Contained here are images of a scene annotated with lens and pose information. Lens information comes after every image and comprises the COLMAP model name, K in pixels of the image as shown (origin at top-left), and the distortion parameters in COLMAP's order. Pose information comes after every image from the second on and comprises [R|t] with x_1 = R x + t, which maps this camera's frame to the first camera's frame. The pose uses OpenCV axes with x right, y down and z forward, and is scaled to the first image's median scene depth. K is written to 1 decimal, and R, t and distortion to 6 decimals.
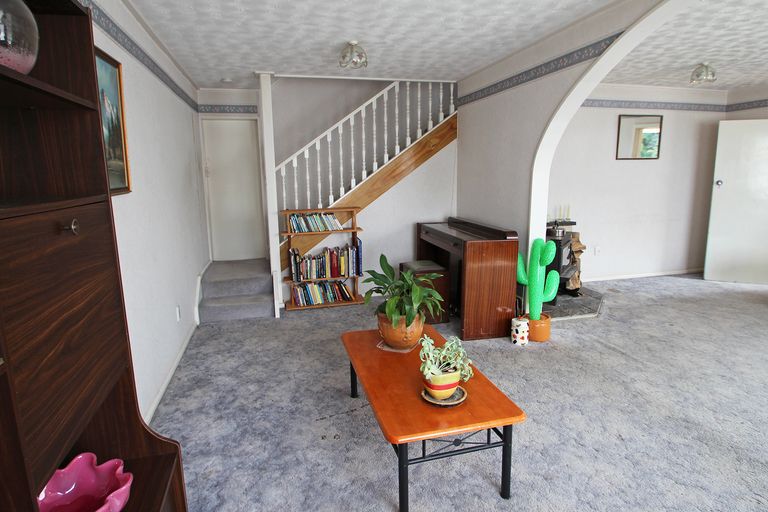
lens RADIAL K [[443.4, 0, 383.5], [0, 443.4, 253.5], [0, 0, 1]] dist [-0.004853, -0.001794]
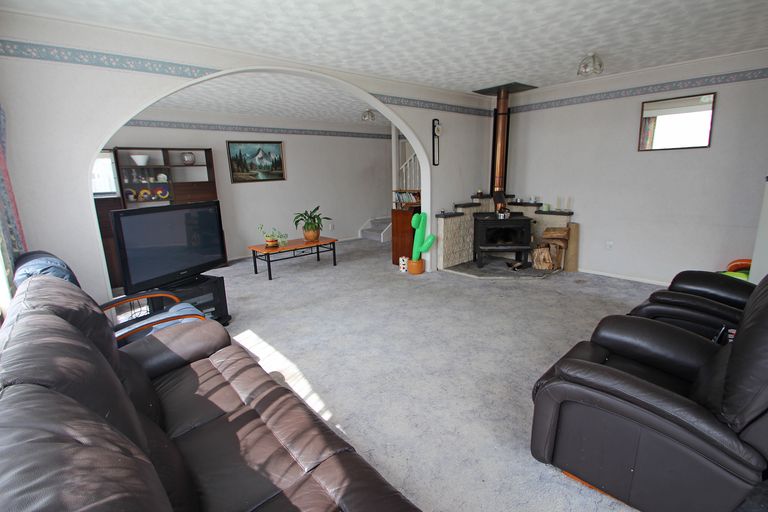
lens RADIAL K [[372.0, 0, 378.6], [0, 372.0, 255.4], [0, 0, 1]] dist [-0.002741, -0.001460]
pose [[0.452887, 0.202004, -0.868382, 1.027626], [-0.139004, 0.978082, 0.155028, -0.044571], [0.880665, 0.050498, 0.471040, 0.167543]]
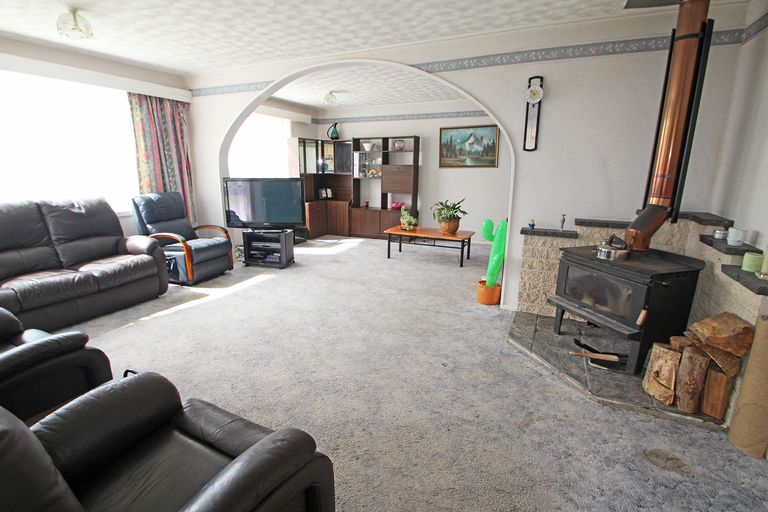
lens RADIAL K [[372.0, 0, 376.4], [0, 372.0, 254.9], [0, 0, 1]] dist [-0.002741, -0.001460]
pose [[-0.642316, 0.198600, -0.740262, 0.872329], [-0.127131, 0.924858, 0.358434, -0.167035], [0.755822, 0.324338, -0.568804, 0.916708]]
